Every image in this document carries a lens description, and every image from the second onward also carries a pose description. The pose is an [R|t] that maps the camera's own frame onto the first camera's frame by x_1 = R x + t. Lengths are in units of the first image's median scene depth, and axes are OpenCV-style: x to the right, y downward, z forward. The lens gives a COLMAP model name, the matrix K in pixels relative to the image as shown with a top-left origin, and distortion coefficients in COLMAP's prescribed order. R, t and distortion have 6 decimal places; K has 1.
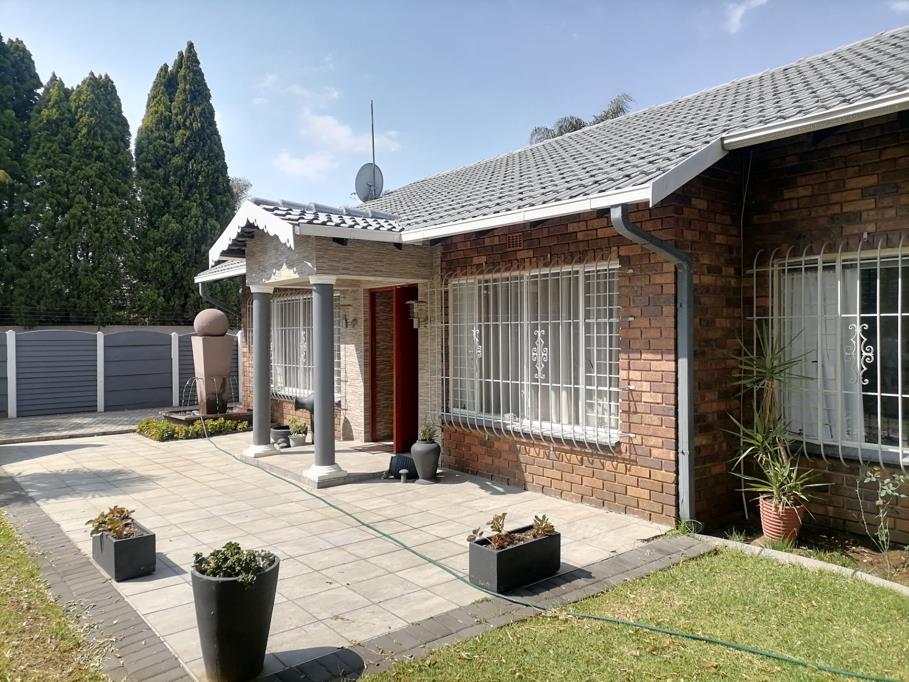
lens RADIAL K [[678.5, 0, 454.5], [0, 678.5, 341.0], [0, 0, 1]] dist [0.039921, -0.006953]
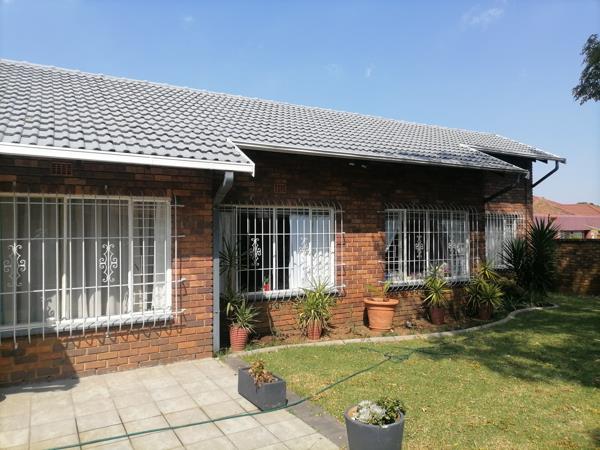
lens RADIAL K [[447.8, 0, 300.0], [0, 447.8, 225.0], [0, 0, 1]] dist [0.039921, -0.006953]
pose [[0.162626, 0.016202, 0.986555, -0.751333], [0.015355, 0.999703, -0.018950, -0.035098], [-0.986568, 0.018230, 0.162329, 0.574929]]
